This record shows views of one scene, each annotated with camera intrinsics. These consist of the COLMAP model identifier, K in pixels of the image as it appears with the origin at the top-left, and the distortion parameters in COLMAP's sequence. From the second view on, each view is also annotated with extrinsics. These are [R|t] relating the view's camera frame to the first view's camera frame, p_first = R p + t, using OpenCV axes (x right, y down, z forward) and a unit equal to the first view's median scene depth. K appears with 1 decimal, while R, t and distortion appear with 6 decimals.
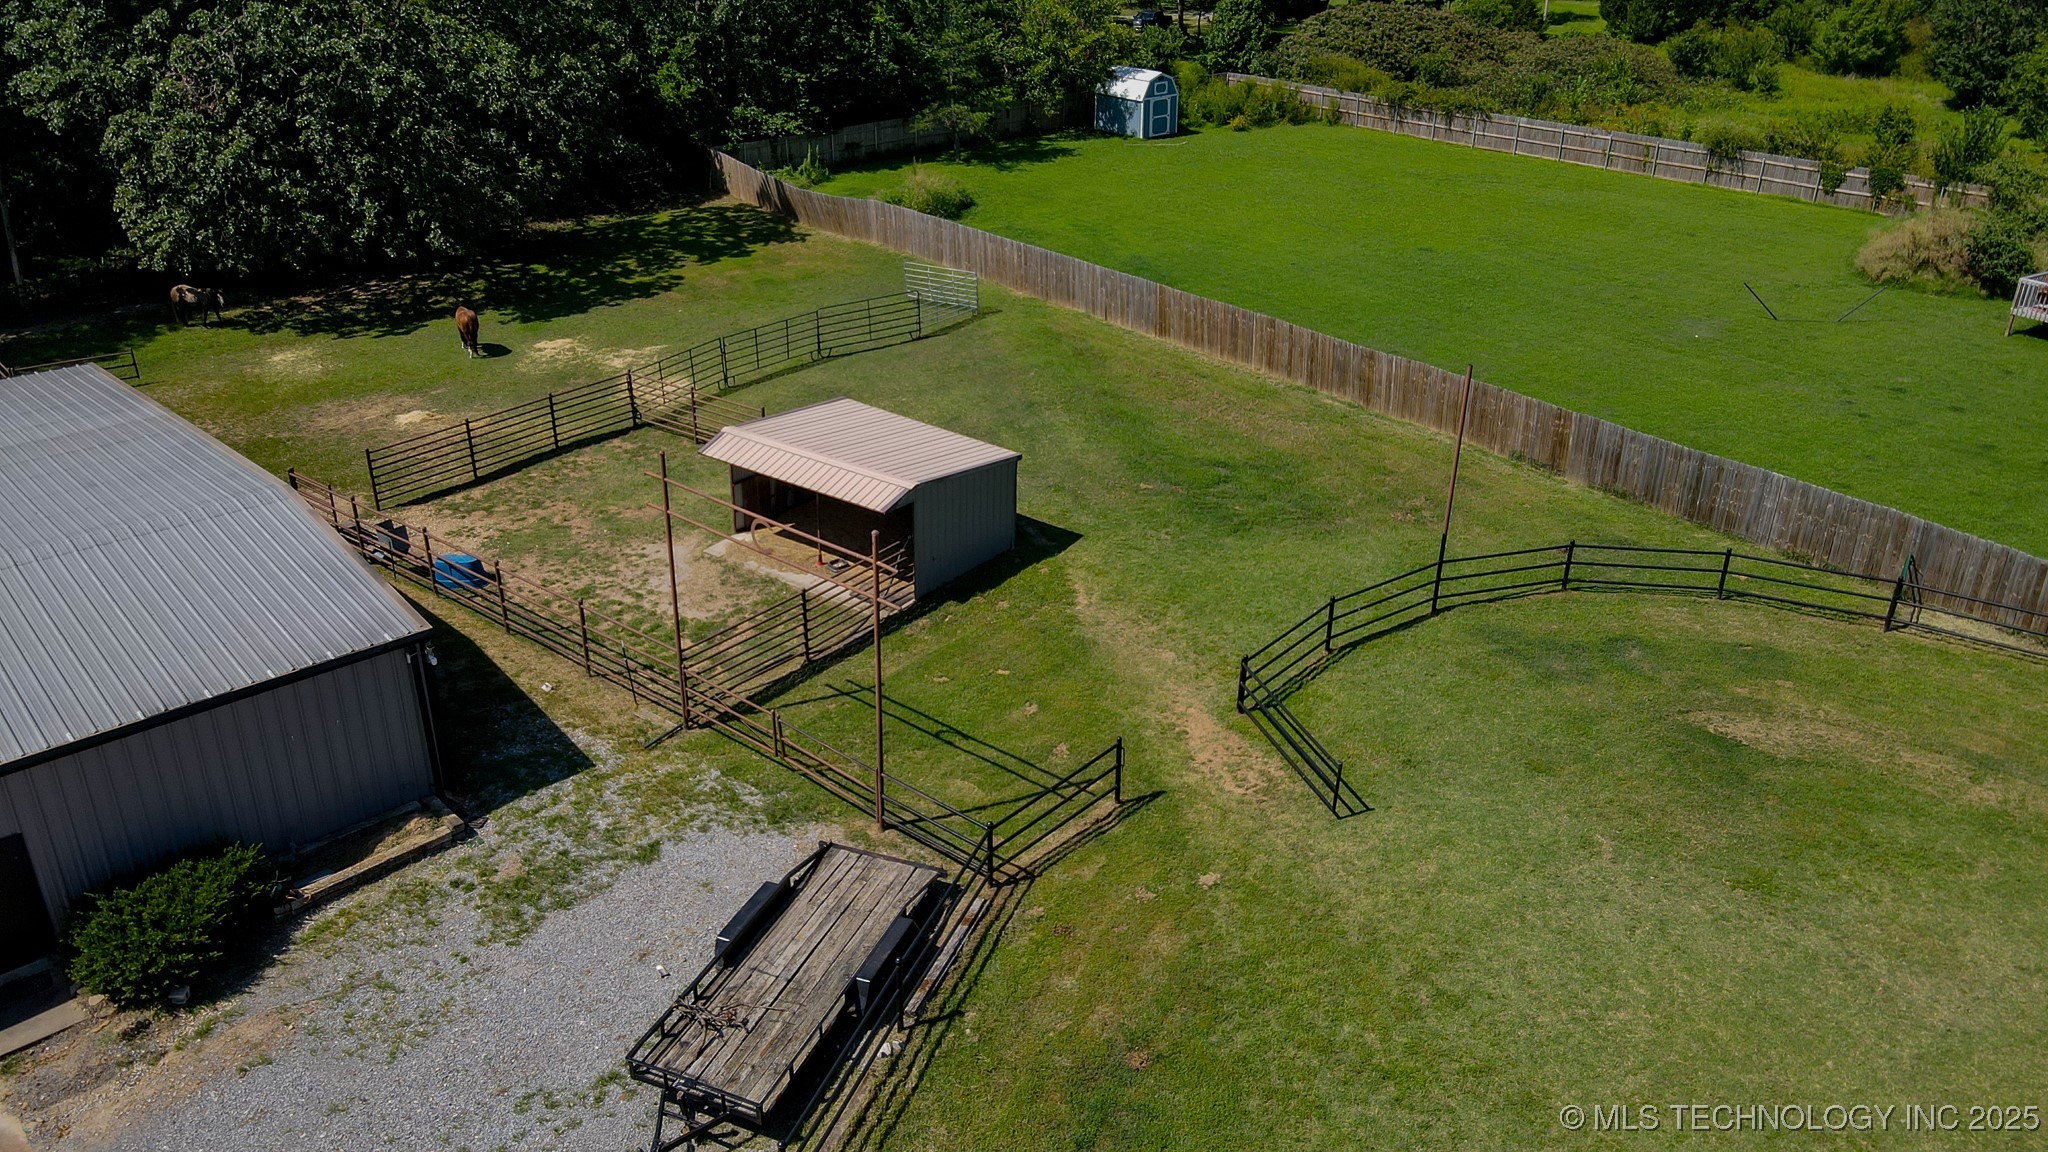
lens RADIAL K [[1512.8, 0, 996.9], [0, 1512.8, 561.1], [0, 0, 1]] dist [0.001697, 0.026740]
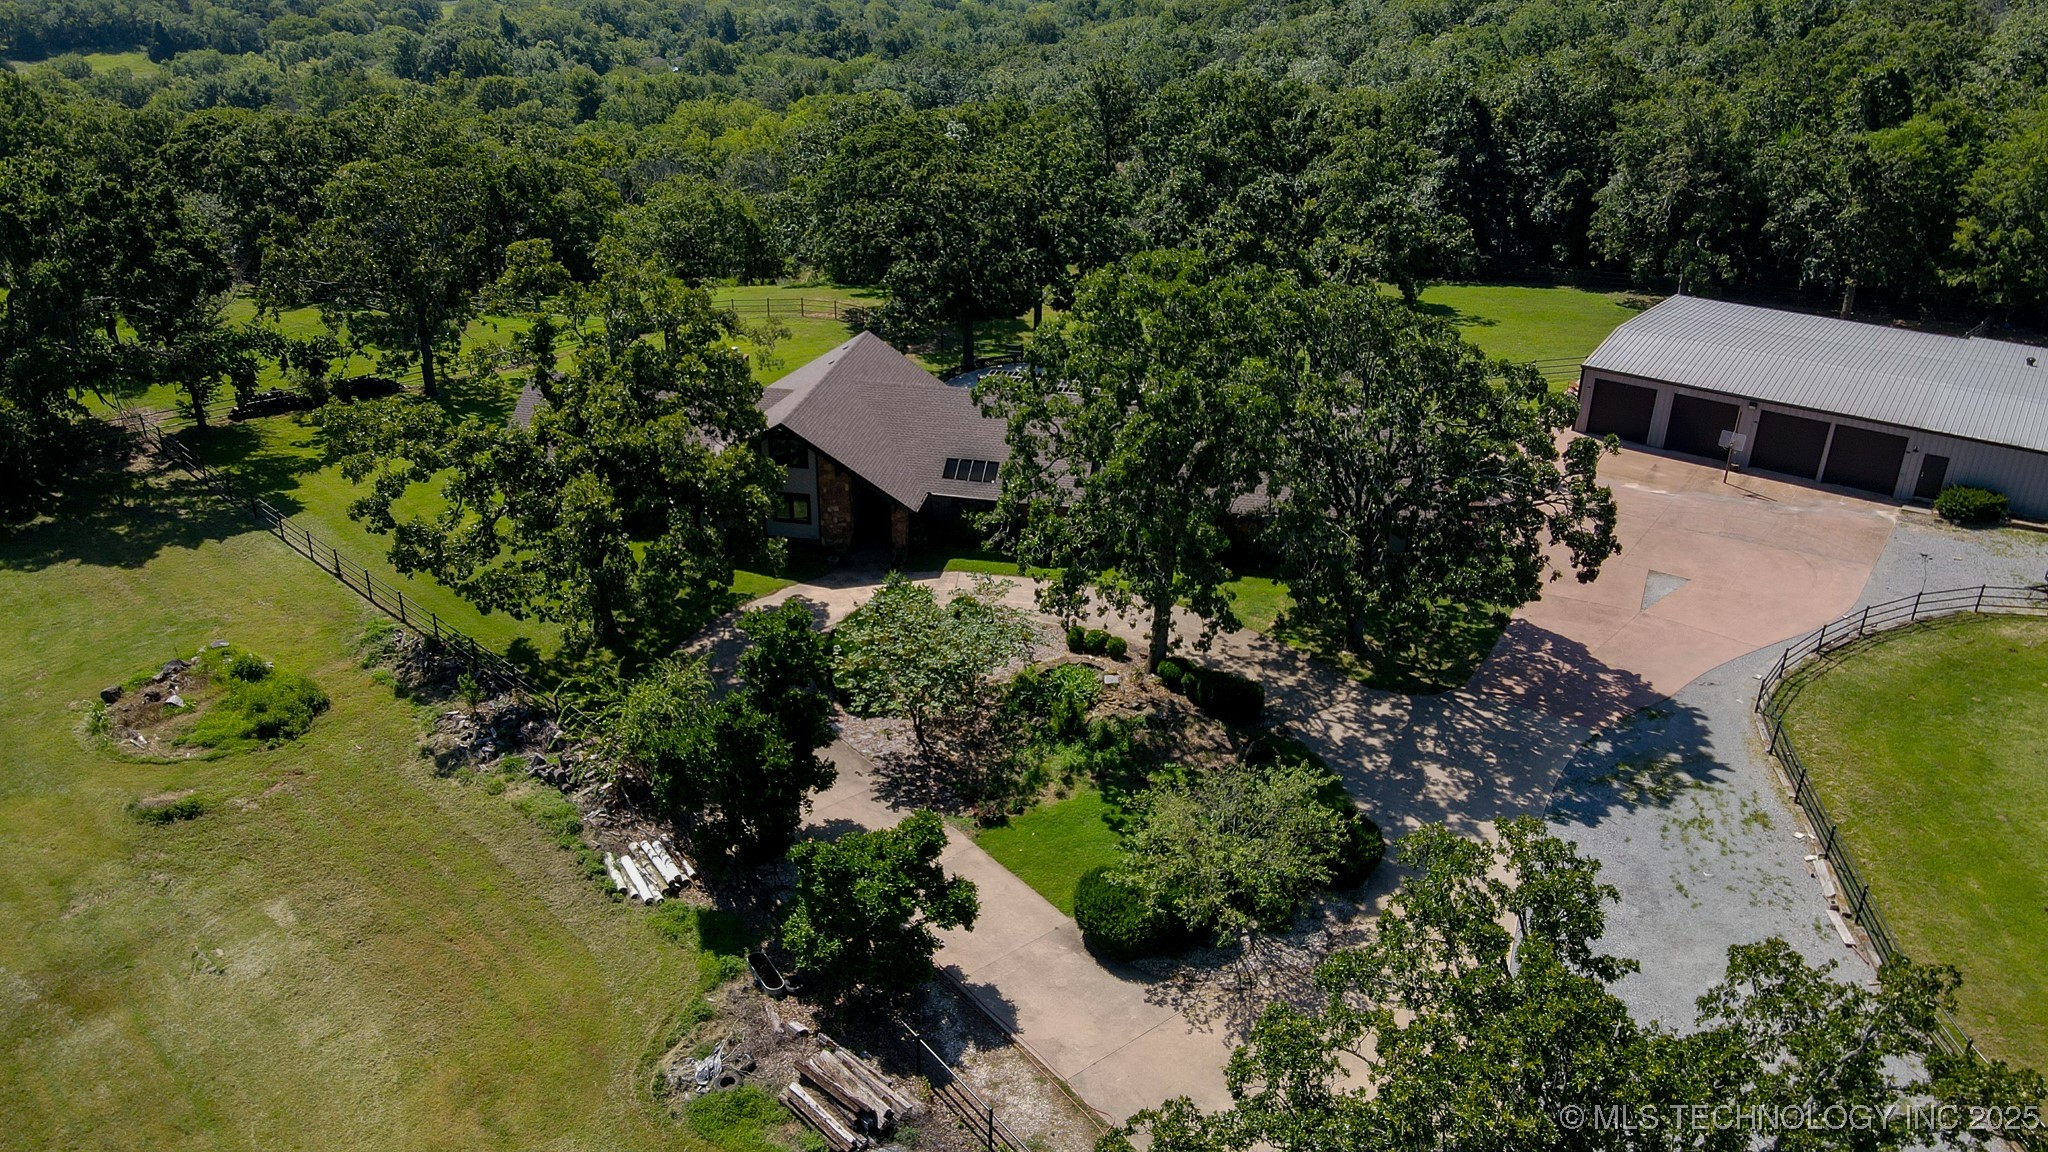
lens RADIAL K [[1512.8, 0, 1009.3], [0, 1512.8, 557.6], [0, 0, 1]] dist [0.001697, 0.026740]
pose [[0.218579, 0.414067, -0.883613, 0.969846], [-0.428243, 0.854356, 0.294423, 0.135281], [0.876830, 0.314046, 0.364065, -0.970957]]
